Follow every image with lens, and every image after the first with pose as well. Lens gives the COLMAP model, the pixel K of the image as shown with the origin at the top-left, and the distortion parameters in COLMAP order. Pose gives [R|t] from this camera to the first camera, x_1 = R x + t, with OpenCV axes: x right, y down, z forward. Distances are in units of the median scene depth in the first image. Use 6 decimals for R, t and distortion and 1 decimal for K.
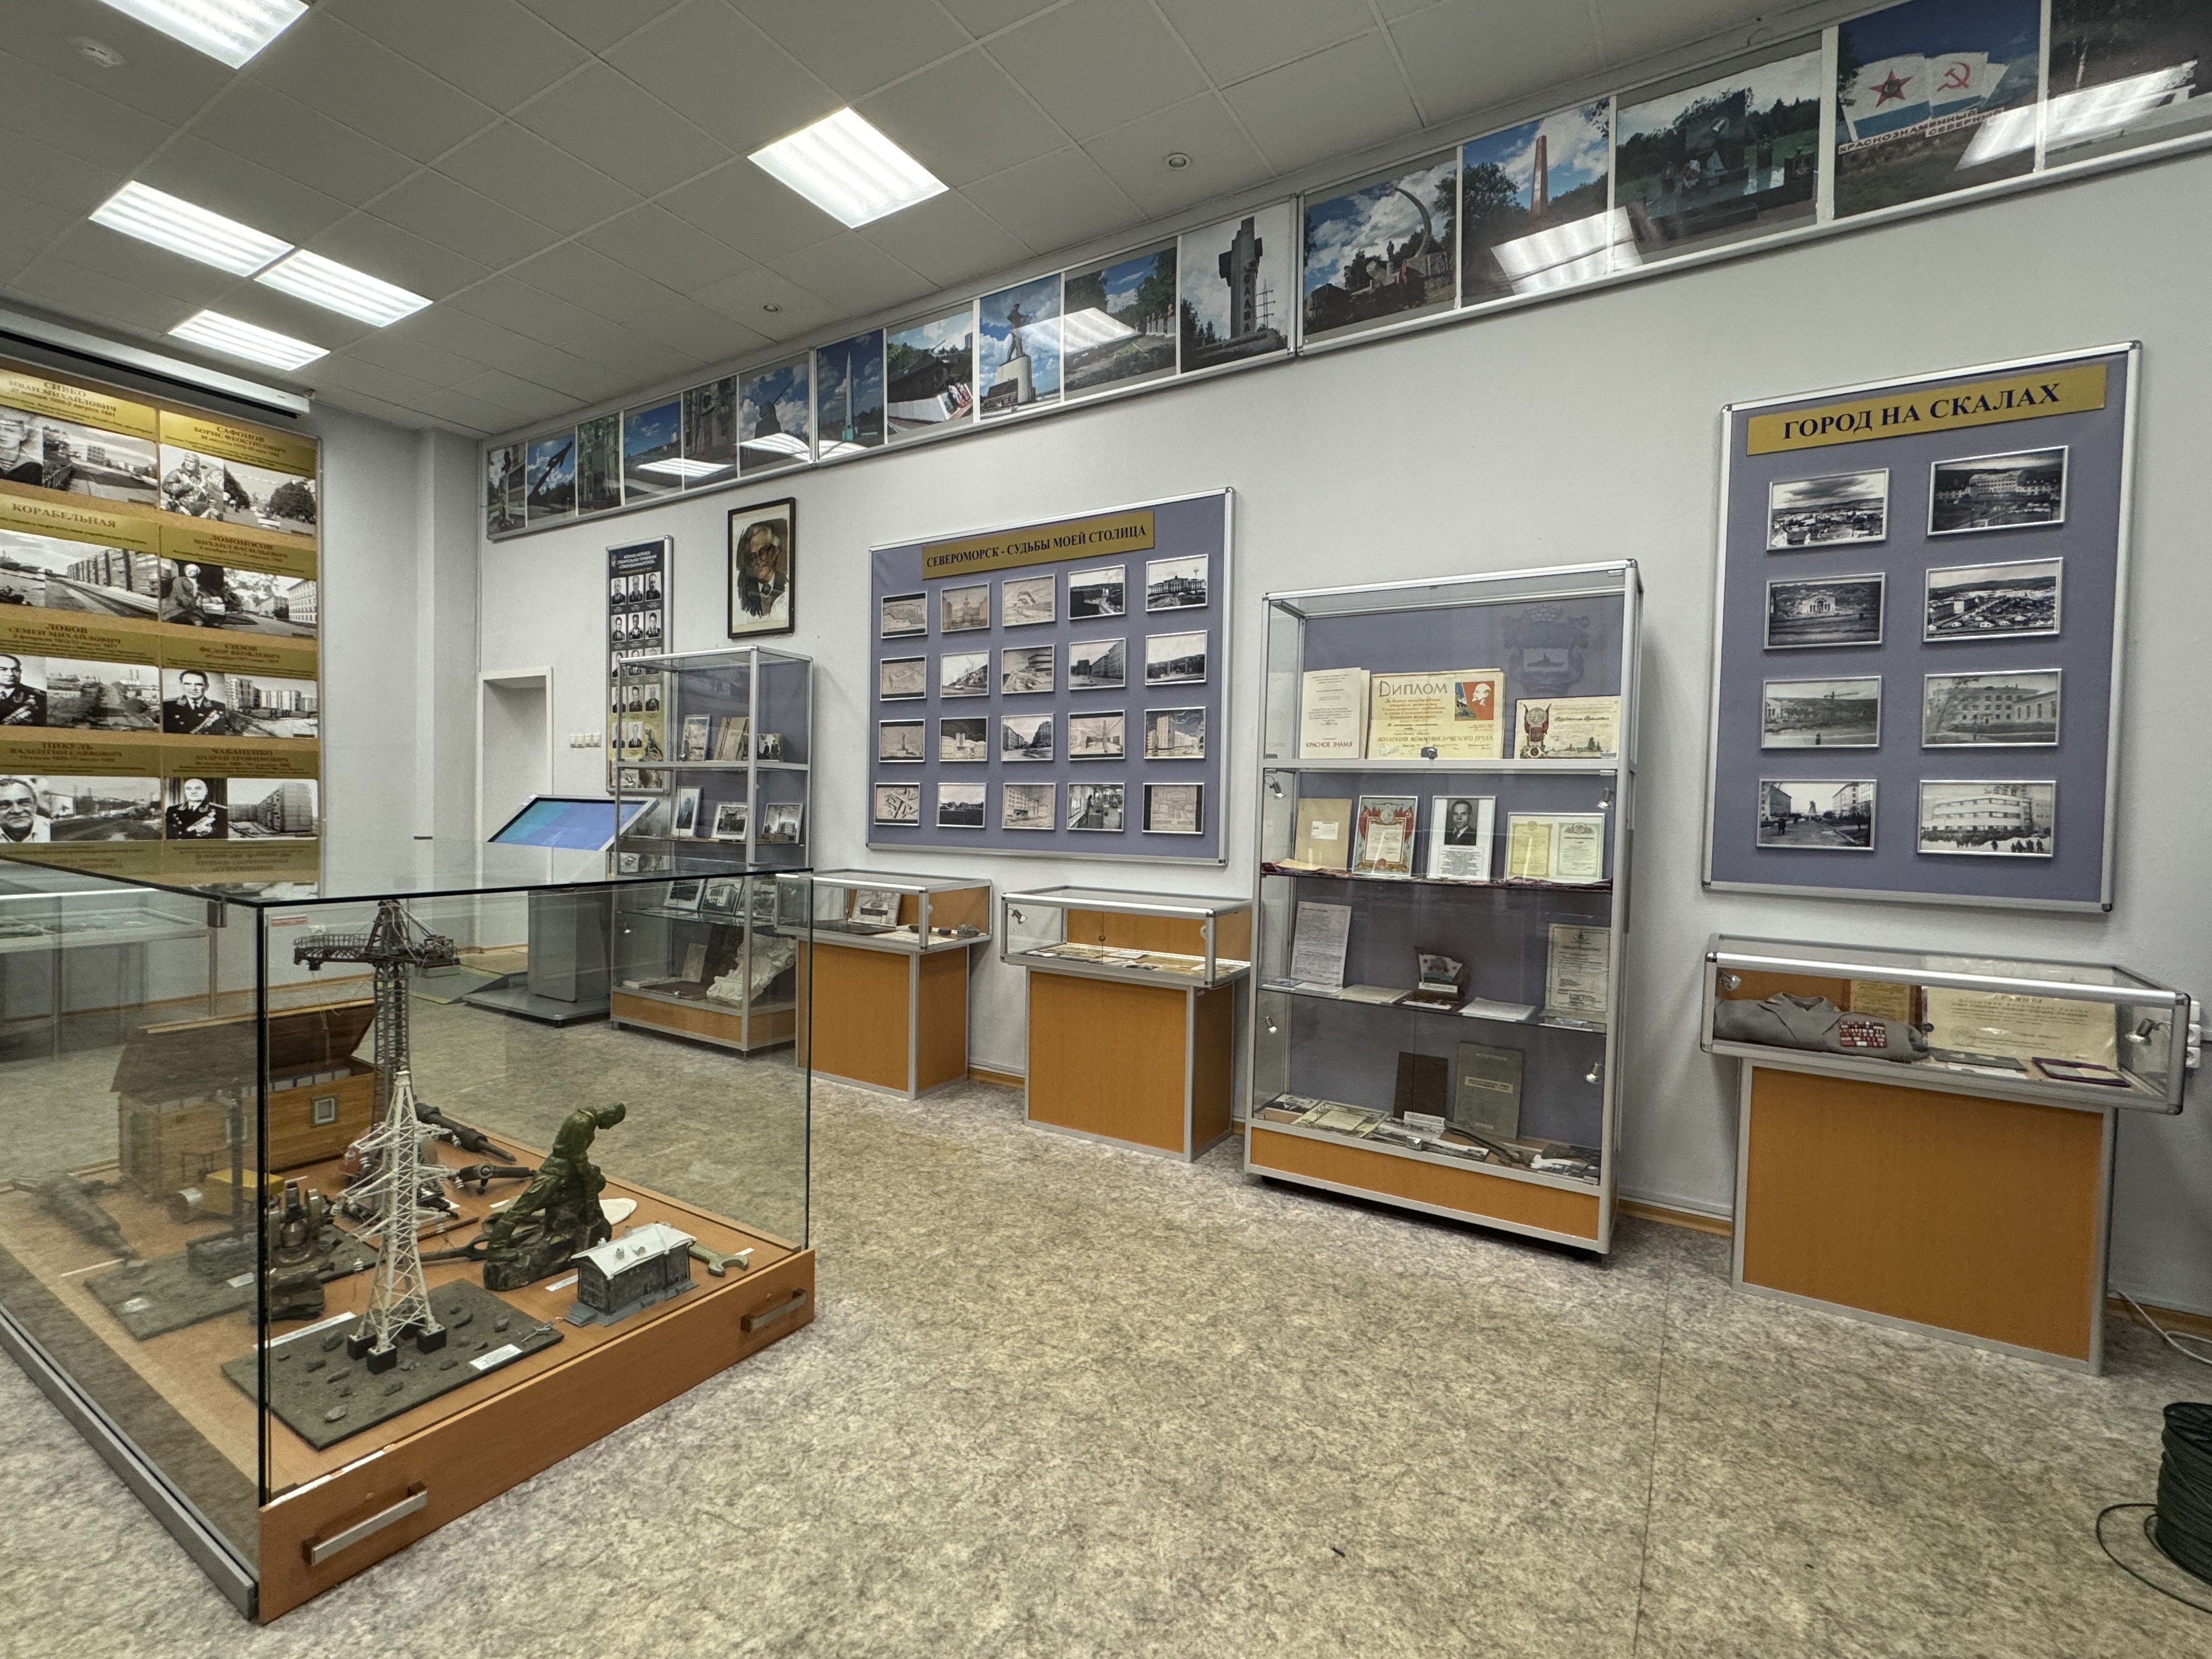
lens RADIAL K [[992.7, 0, 1106.0], [0, 992.7, 829.5], [0, 0, 1]] dist [-0.004706, -0.000692]
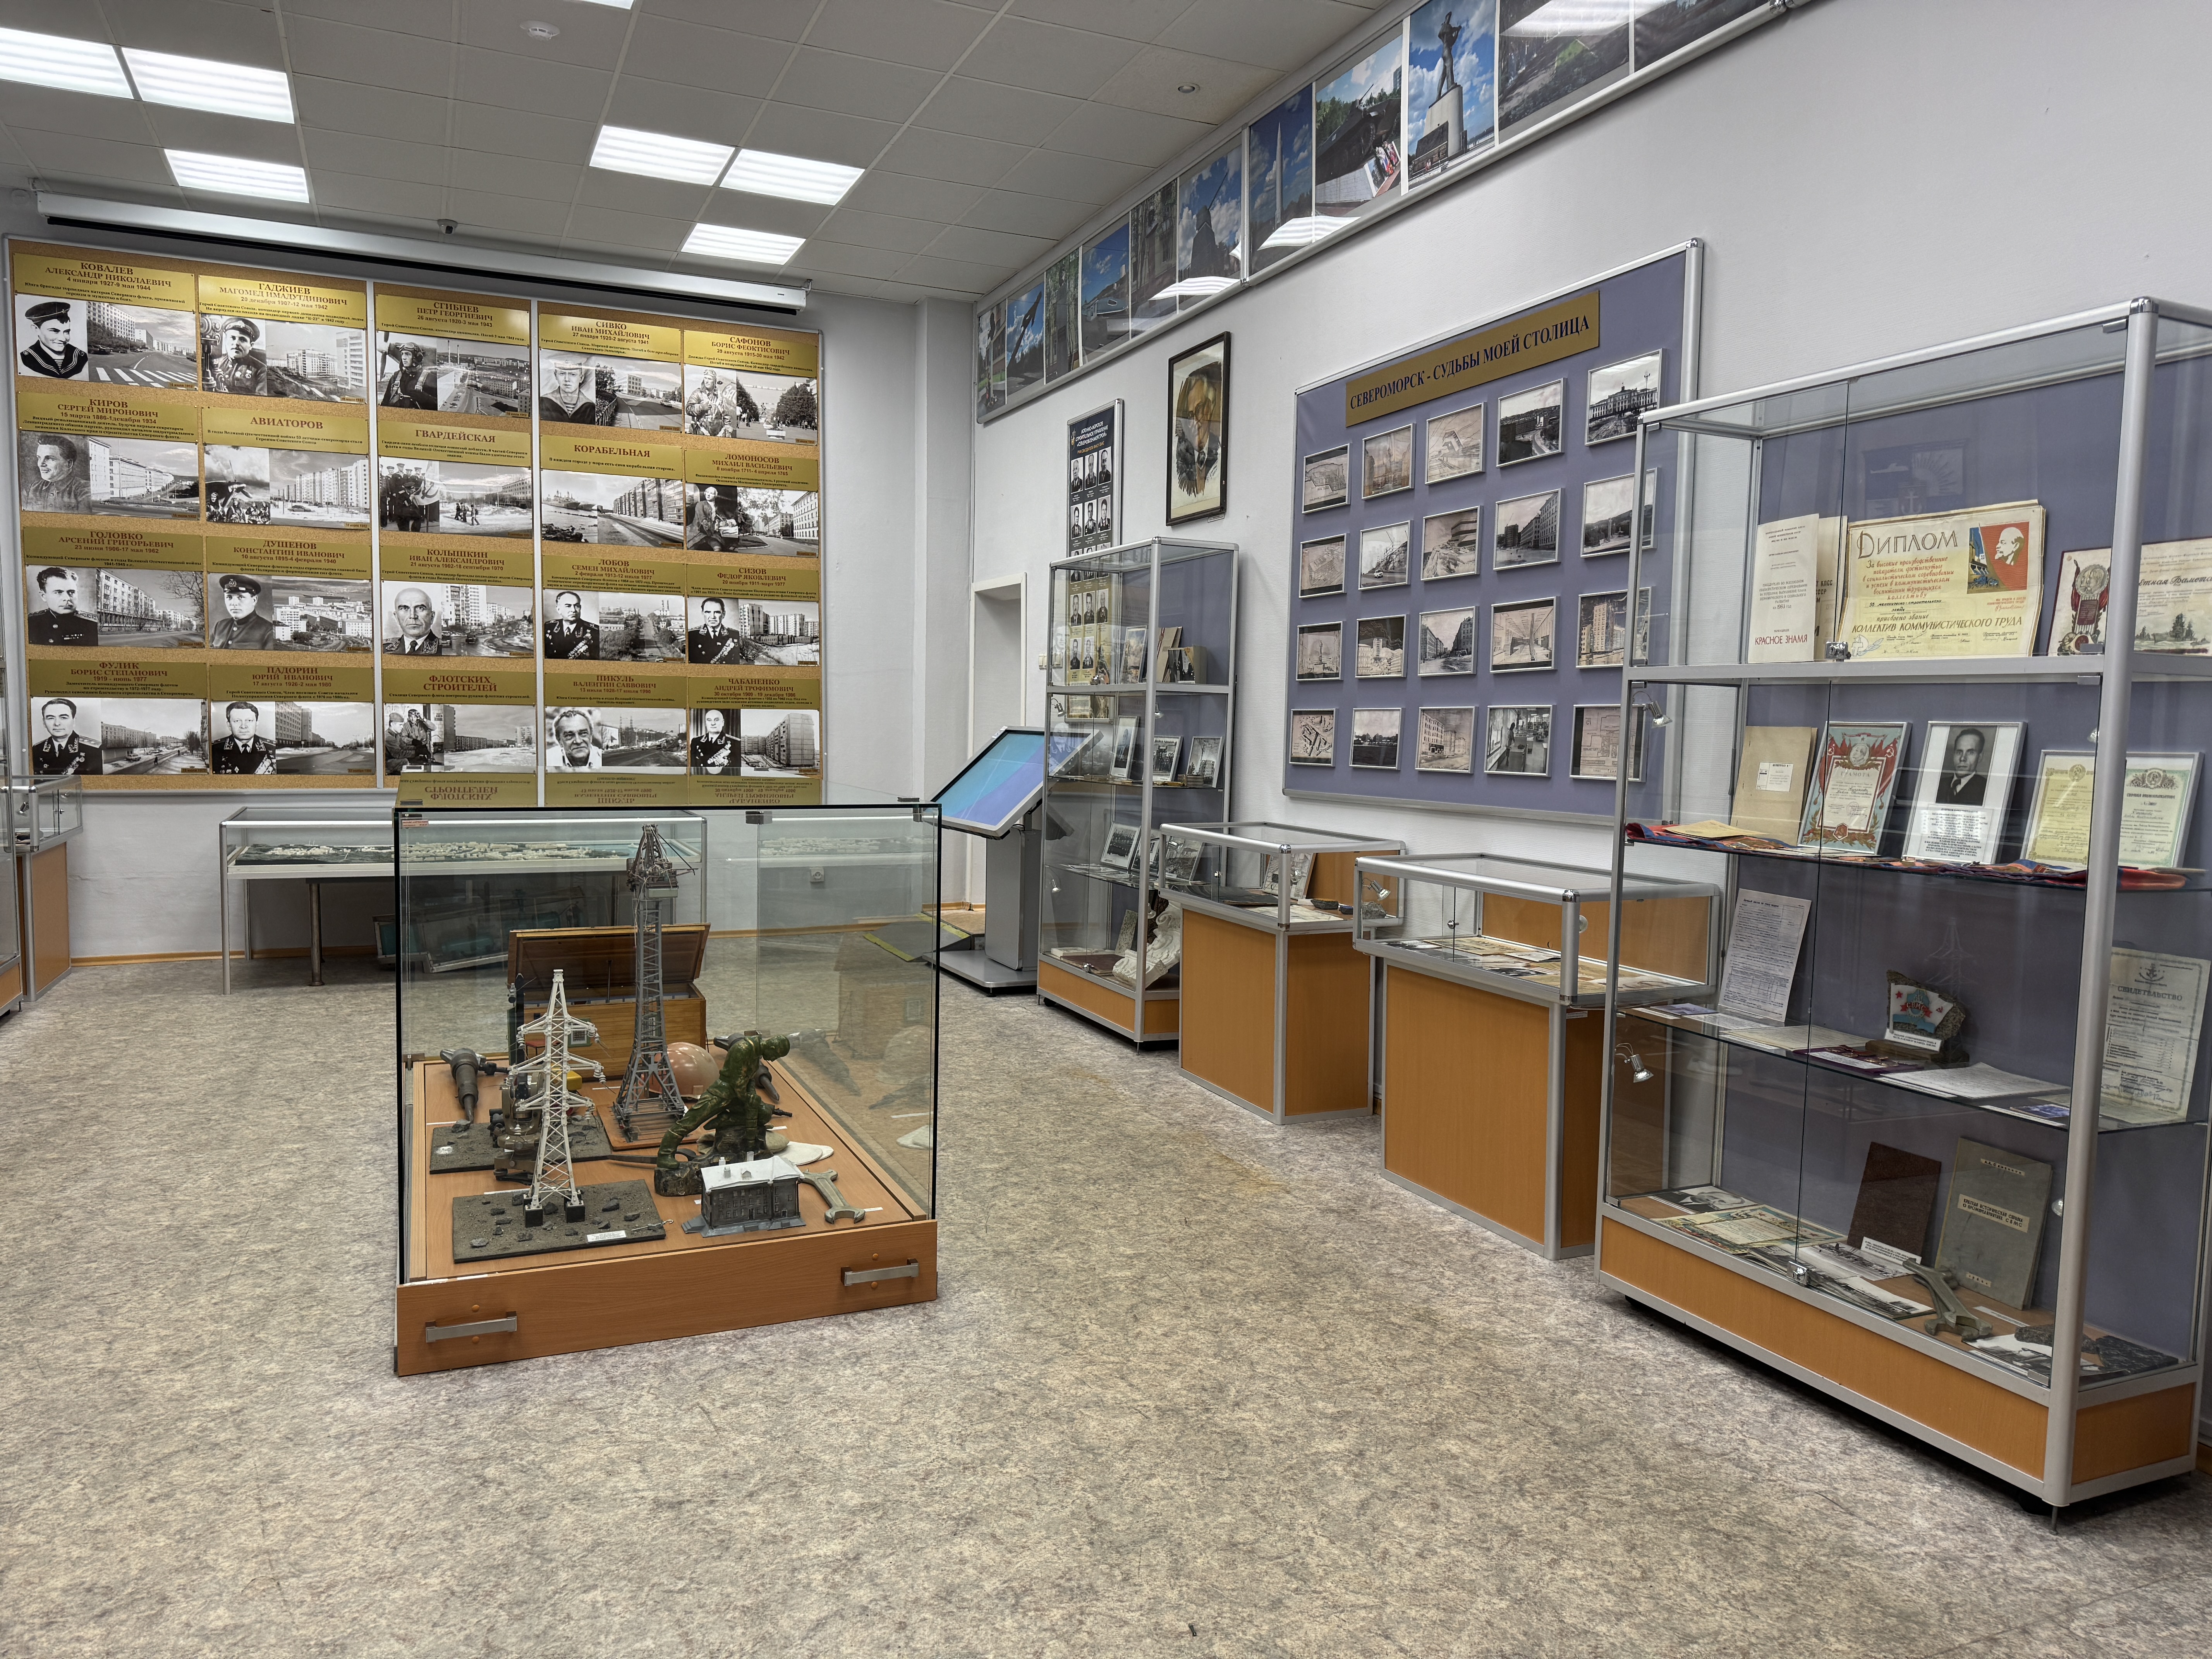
lens RADIAL K [[1540.7, 0, 1116.9], [0, 1540.7, 822.8], [0, 0, 1]] dist [0.165443, -0.355922]
pose [[0.820552, 0.032889, -0.570625, 0.360305], [-0.017368, 0.999317, 0.032623, 0.003926], [0.571308, -0.016858, 0.820562, -0.042054]]
